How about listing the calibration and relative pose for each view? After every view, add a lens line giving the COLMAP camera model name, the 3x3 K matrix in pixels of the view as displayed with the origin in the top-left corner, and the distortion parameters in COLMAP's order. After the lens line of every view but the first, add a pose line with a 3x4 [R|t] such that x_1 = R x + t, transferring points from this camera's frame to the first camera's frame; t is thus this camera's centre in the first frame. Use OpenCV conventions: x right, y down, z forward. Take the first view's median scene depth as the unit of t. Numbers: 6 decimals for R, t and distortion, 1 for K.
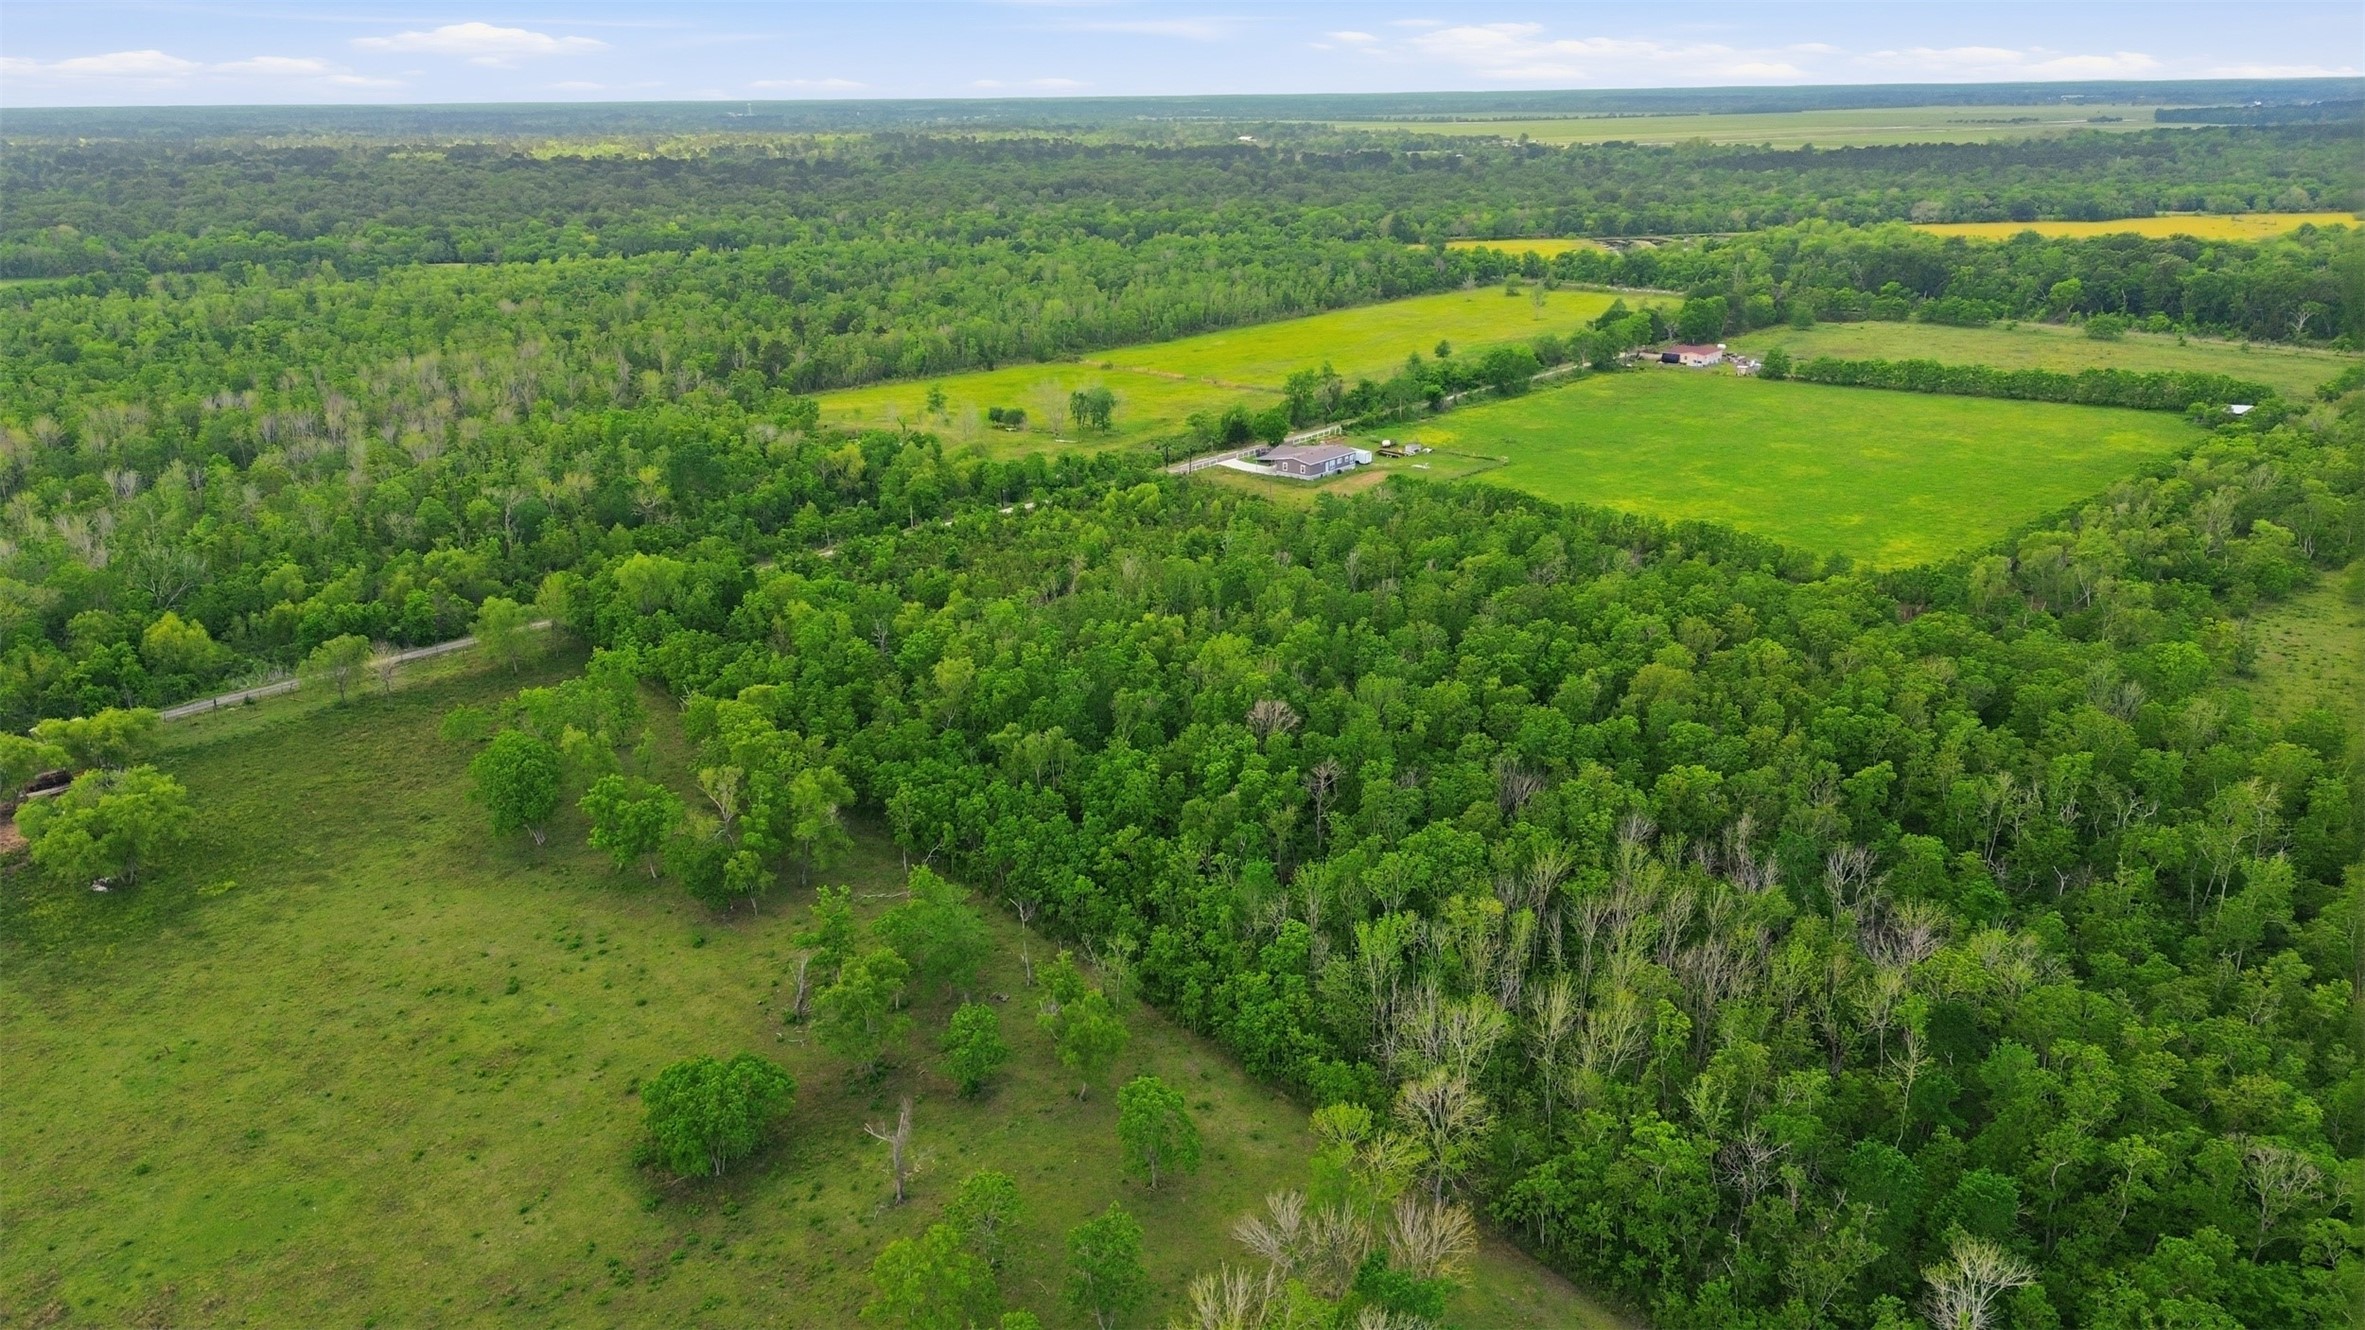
lens RADIAL K [[1666.6, 0, 1190.5], [0, 1666.6, 666.3], [0, 0, 1]] dist [0.072809, -0.063399]
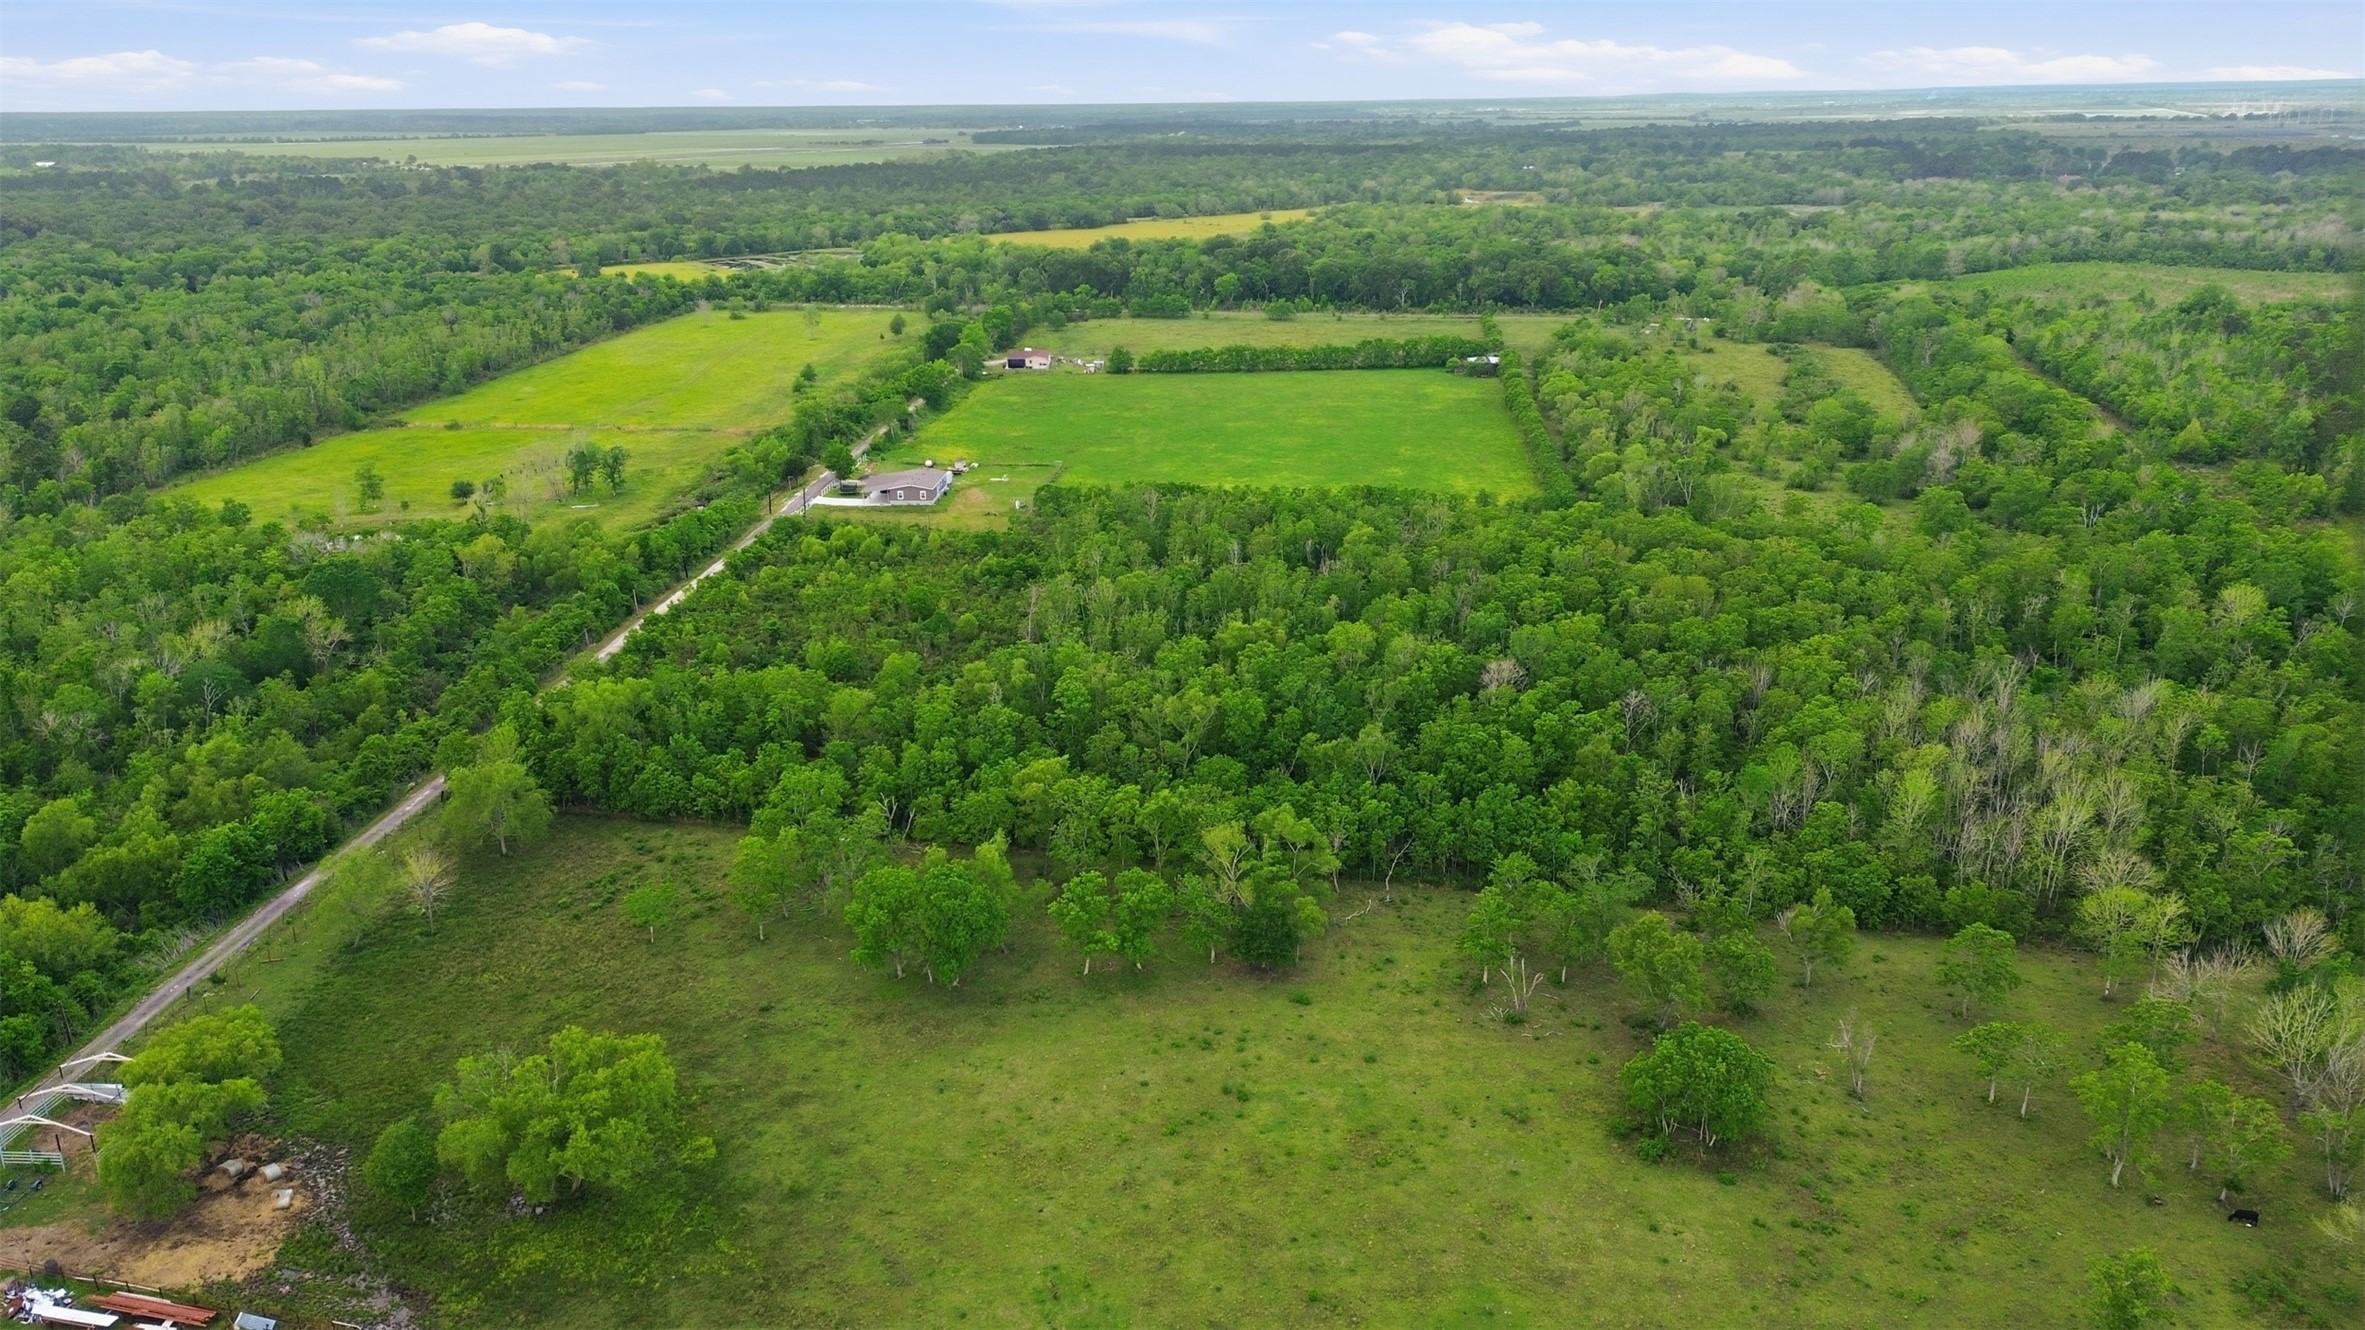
lens RADIAL K [[1666.6, 0, 1190.5], [0, 1666.6, 666.3], [0, 0, 1]] dist [0.072809, -0.063399]
pose [[0.788436, -0.195640, 0.583175, -0.290052], [0.202246, 0.977812, 0.054599, -0.029629], [-0.580917, 0.074897, 0.810509, 0.083014]]
